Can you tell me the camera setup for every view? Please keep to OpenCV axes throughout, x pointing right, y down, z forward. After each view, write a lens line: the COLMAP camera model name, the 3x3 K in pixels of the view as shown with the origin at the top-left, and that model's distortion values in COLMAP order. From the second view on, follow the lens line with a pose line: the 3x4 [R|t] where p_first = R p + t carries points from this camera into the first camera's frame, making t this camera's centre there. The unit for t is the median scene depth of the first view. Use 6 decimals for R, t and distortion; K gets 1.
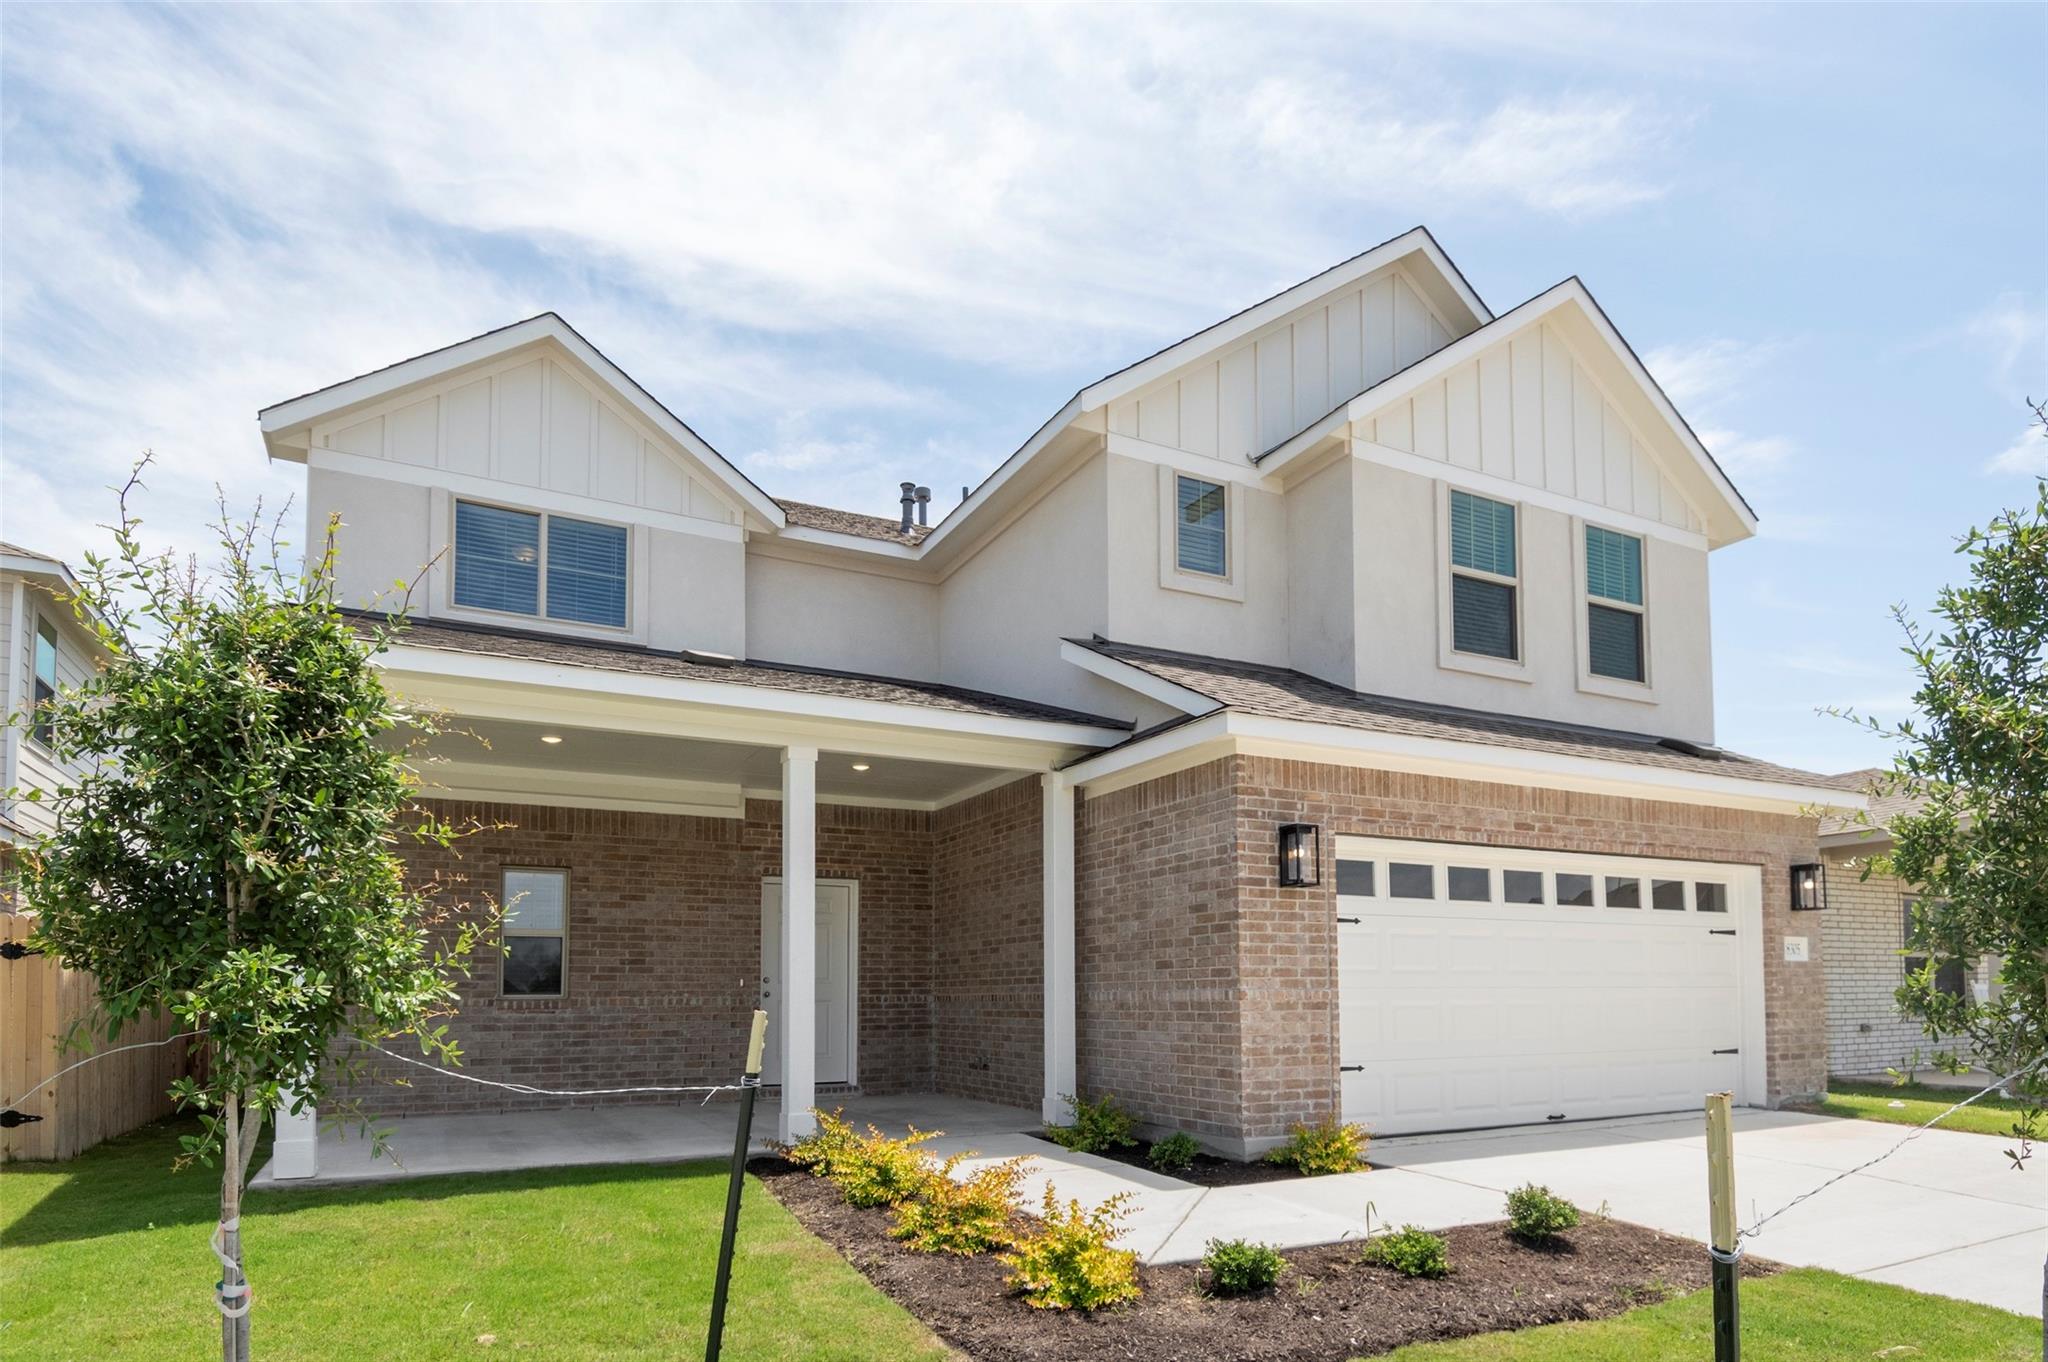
lens RADIAL K [[1148.7, 0, 1053.4], [0, 1148.7, 689.3], [0, 0, 1]] dist [0.025612, -0.036539]
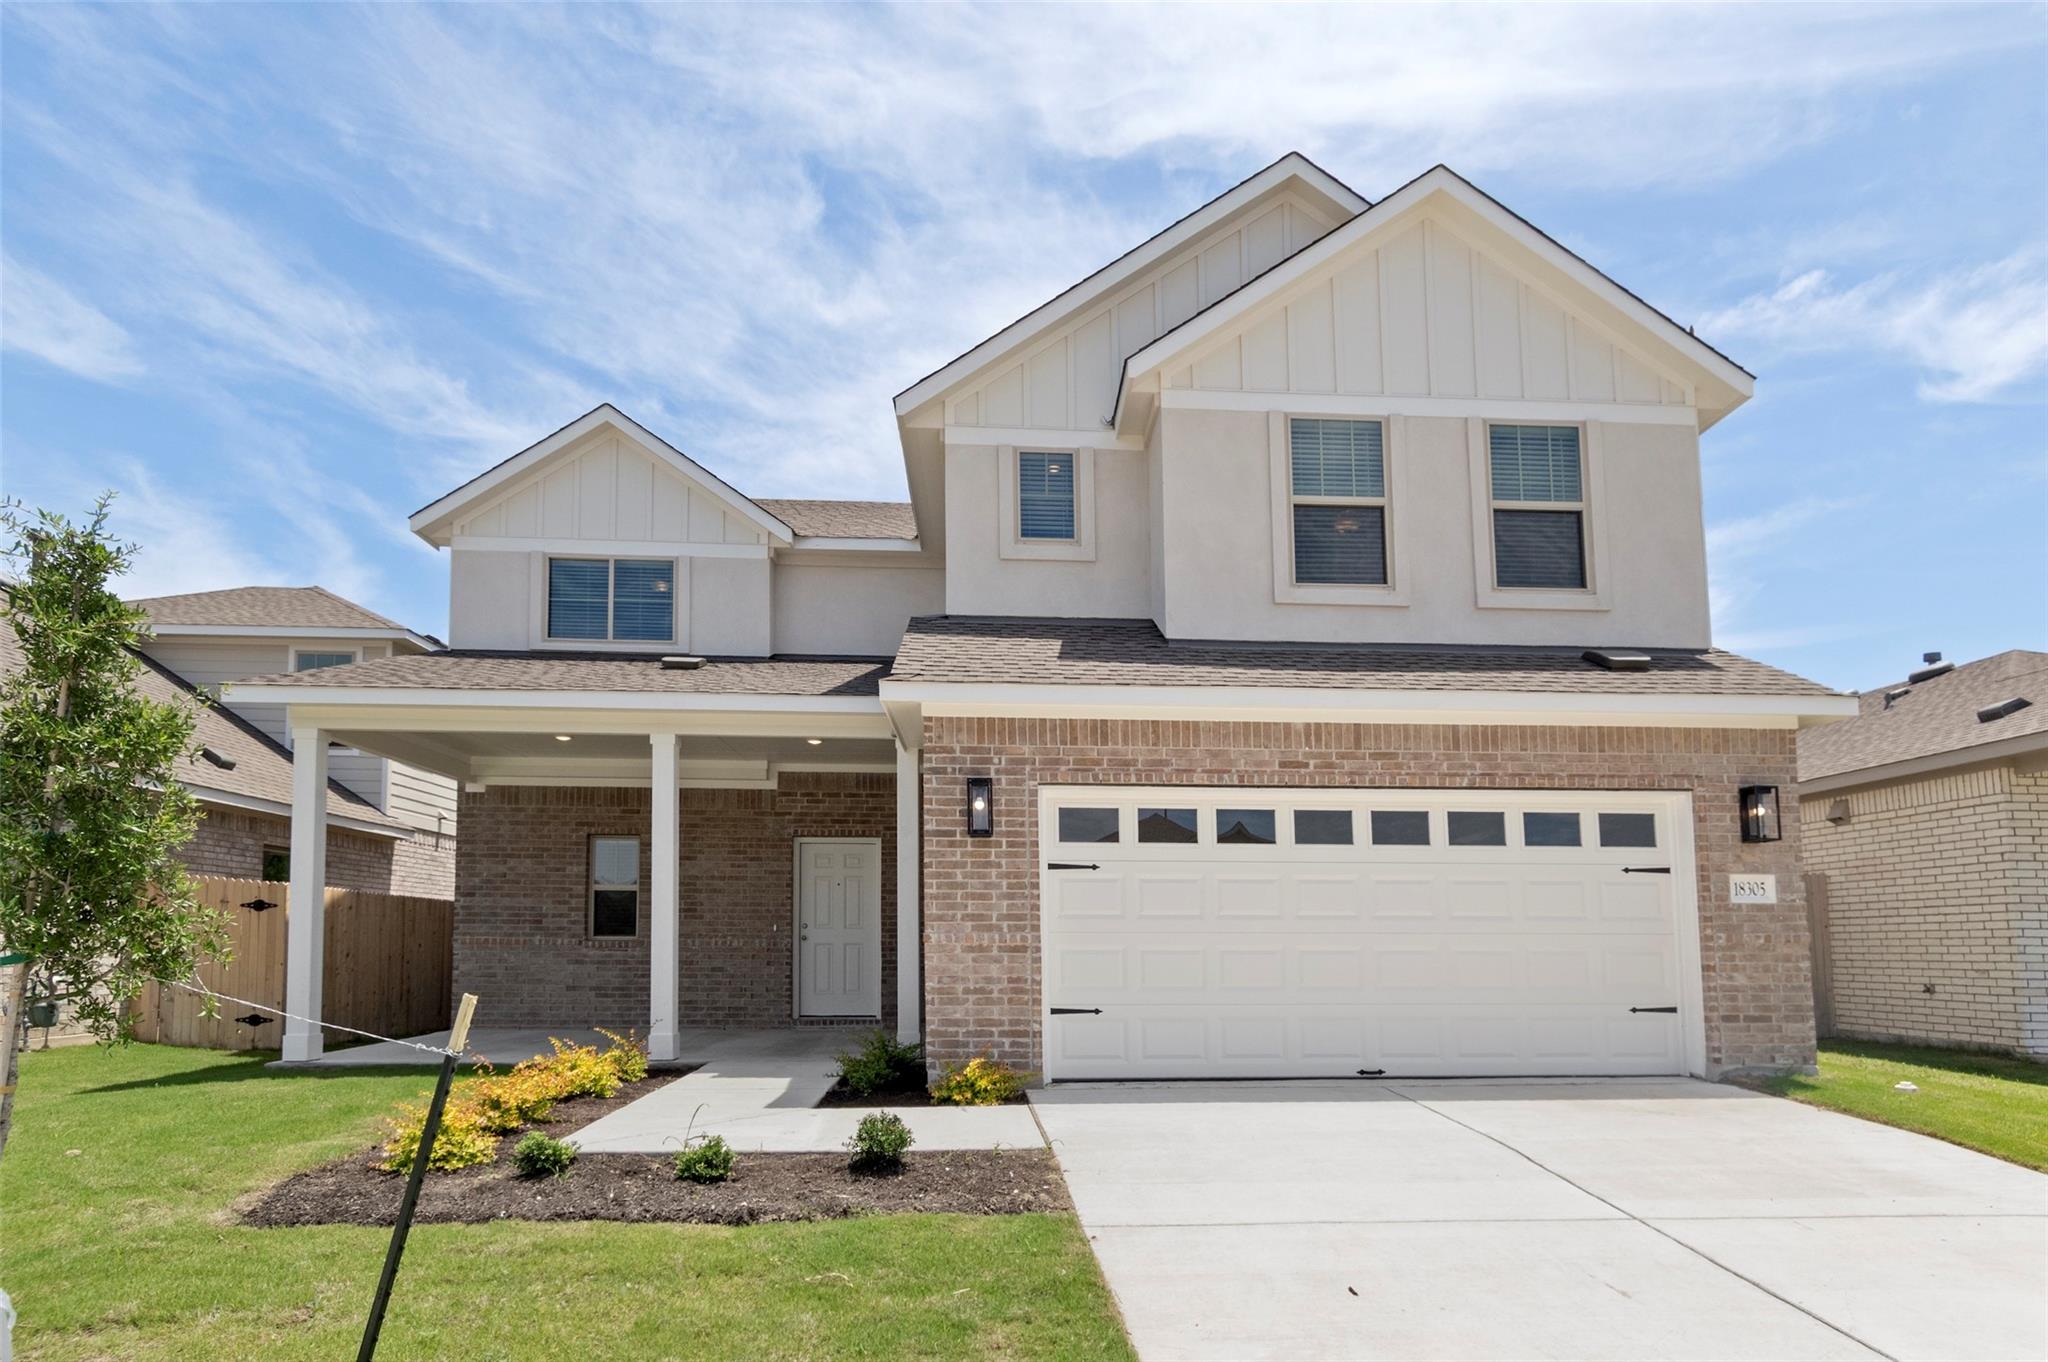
lens RADIAL K [[1118.8, 0, 1027.4], [0, 1118.8, 609.9], [0, 0, 1]] dist [0.000700, -0.000693]
pose [[0.912703, -0.109733, -0.393613, 0.516293], [0.097486, 0.993927, -0.051040, 0.014599], [0.396824, 0.008213, 0.917858, 0.046067]]
